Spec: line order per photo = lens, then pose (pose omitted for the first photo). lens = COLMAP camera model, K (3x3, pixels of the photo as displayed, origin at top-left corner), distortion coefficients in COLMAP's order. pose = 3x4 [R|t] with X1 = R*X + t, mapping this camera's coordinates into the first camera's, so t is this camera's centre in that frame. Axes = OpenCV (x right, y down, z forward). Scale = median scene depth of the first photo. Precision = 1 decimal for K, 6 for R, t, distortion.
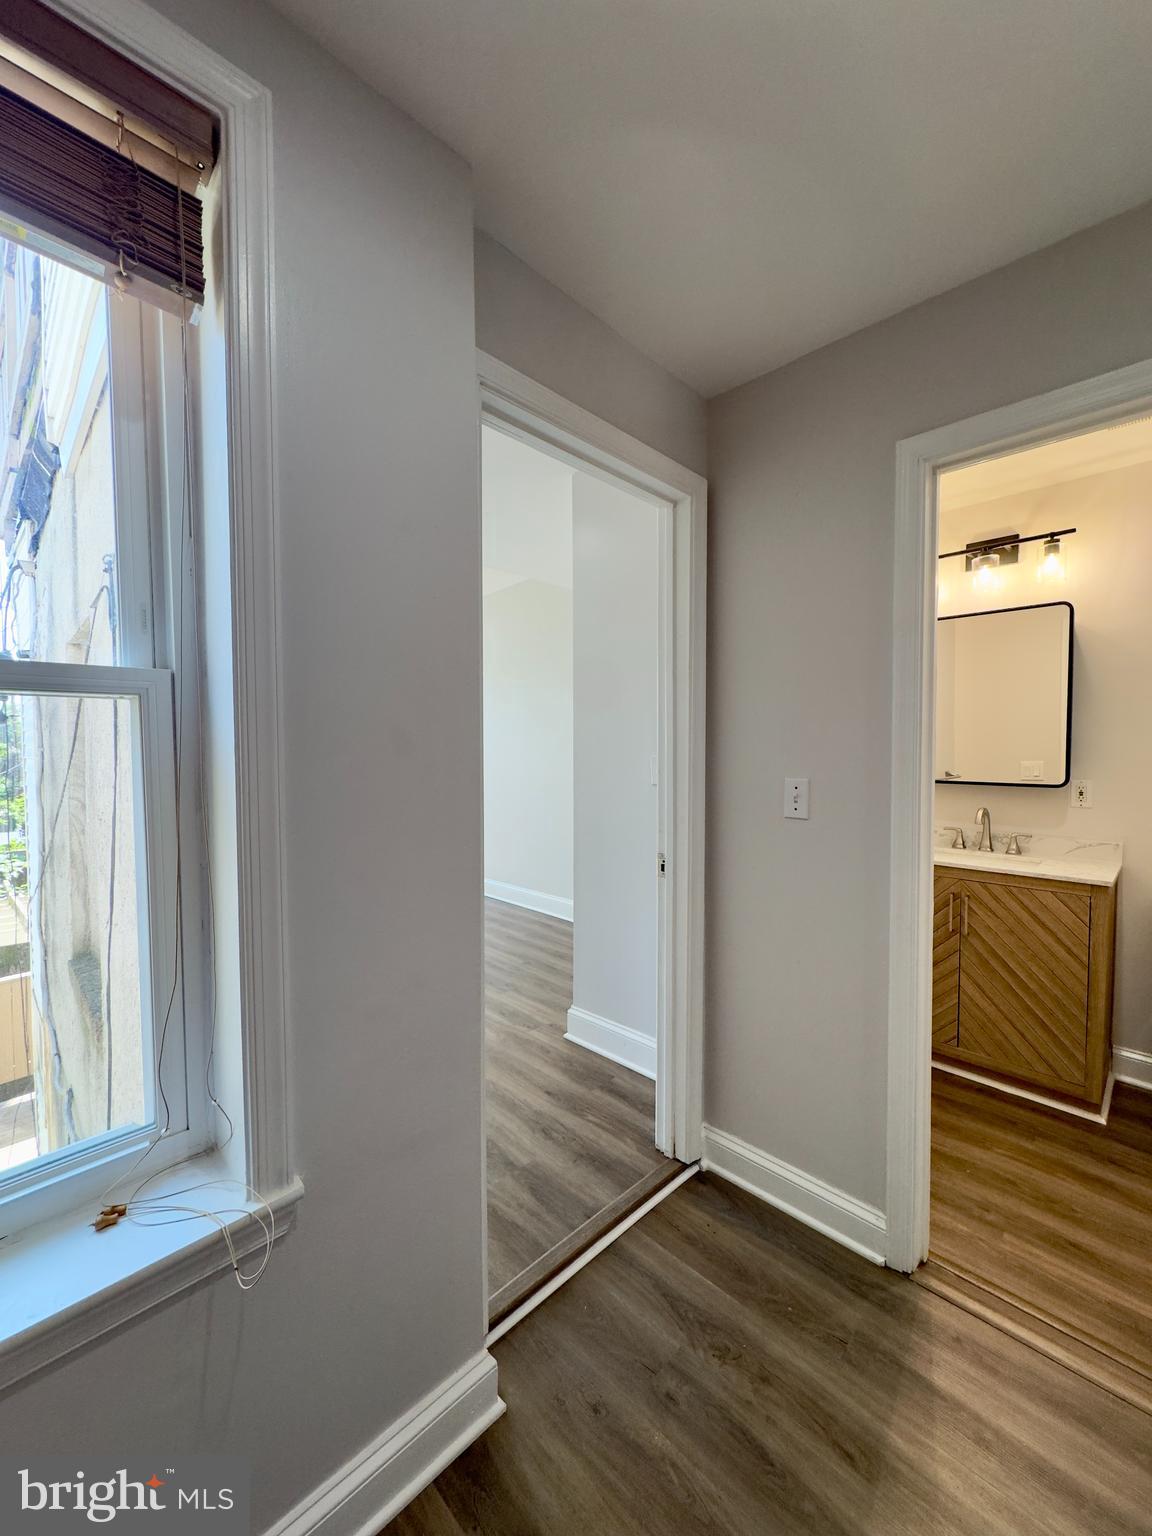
lens RADIAL K [[614.5, 0, 567.0], [0, 614.5, 766.6], [0, 0, 1]] dist [-0.002437, 0.000025]
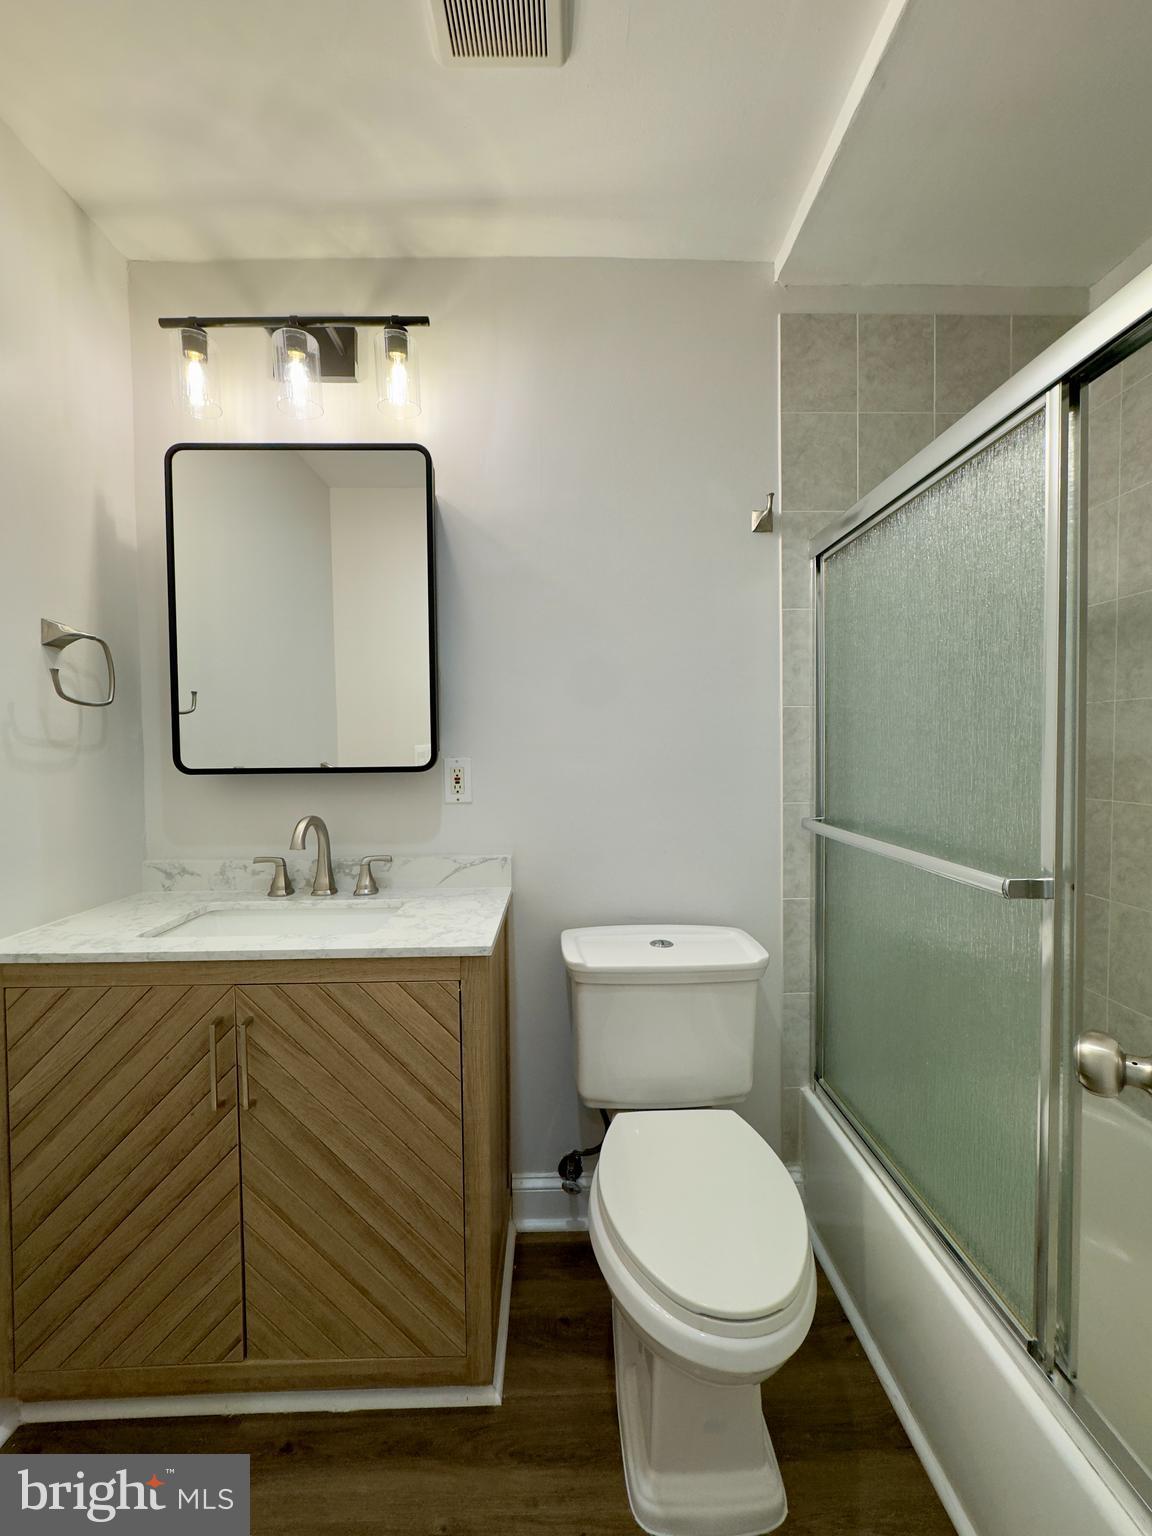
lens RADIAL K [[614.5, 0, 576.0], [0, 614.5, 757.8], [0, 0, 1]] dist [-0.002437, 0.000025]
pose [[0.685263, -0.014635, 0.728149, 0.504473], [0.037221, 0.999195, -0.014946, 0.037295], [-0.727344, 0.037345, 0.685256, 0.526277]]
